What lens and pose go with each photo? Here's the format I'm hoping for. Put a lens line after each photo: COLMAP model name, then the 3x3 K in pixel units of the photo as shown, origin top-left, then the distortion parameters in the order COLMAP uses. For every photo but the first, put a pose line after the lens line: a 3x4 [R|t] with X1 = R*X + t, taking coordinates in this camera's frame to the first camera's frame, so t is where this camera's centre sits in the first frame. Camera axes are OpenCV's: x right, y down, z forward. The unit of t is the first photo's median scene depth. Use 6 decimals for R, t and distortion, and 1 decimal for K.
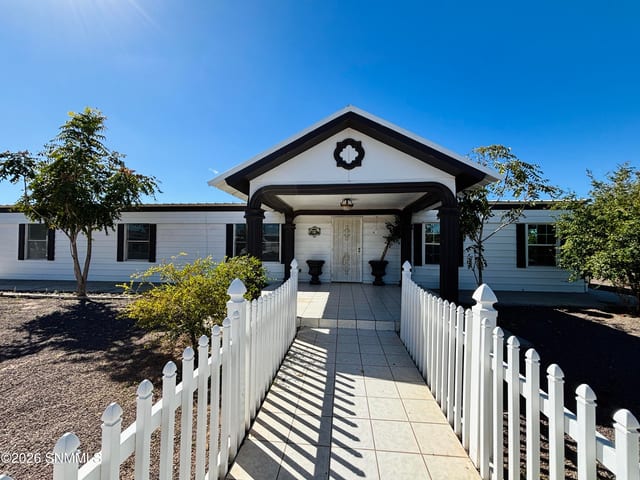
lens RADIAL K [[259.1, 0, 317.6], [0, 259.1, 243.8], [0, 0, 1]] dist [0.012255, -0.000221]
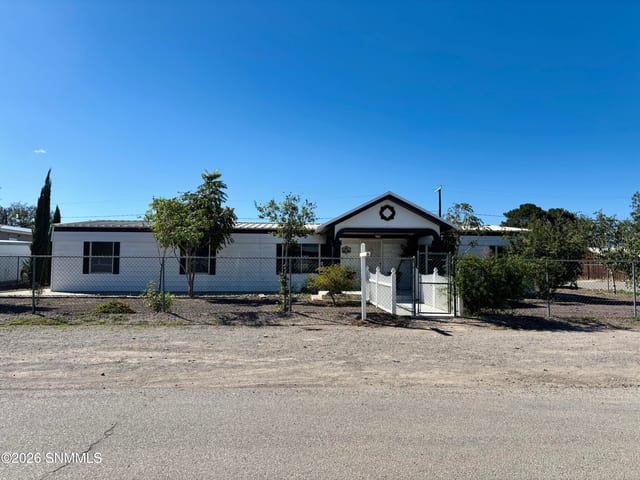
lens RADIAL K [[485.0, 0, 317.7], [0, 485.0, 239.3], [0, 0, 1]] dist [0.050684, 0.000281]
pose [[0.988672, 0.007668, 0.149898, -0.696557], [-0.001341, 0.999106, -0.042263, 0.002372], [-0.150088, 0.041584, 0.987798, -1.855660]]
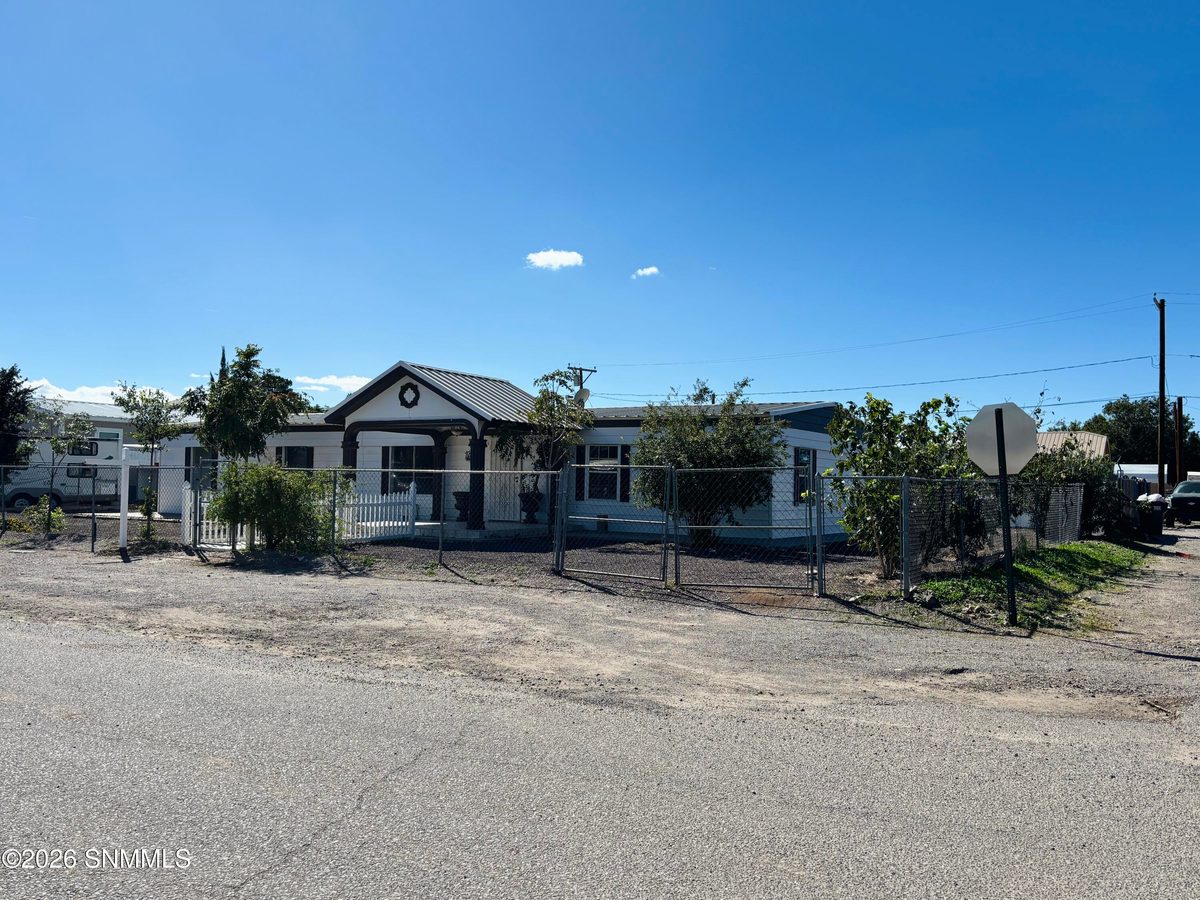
lens RADIAL K [[1003.6, 0, 604.5], [0, 1003.6, 450.1], [0, 0, 1]] dist [0.012637, 0.002345]
pose [[0.916877, -0.005609, -0.399131, 2.086087], [-0.005417, 0.999634, -0.026490, 0.016350], [0.399134, 0.026450, 0.916511, -2.144275]]
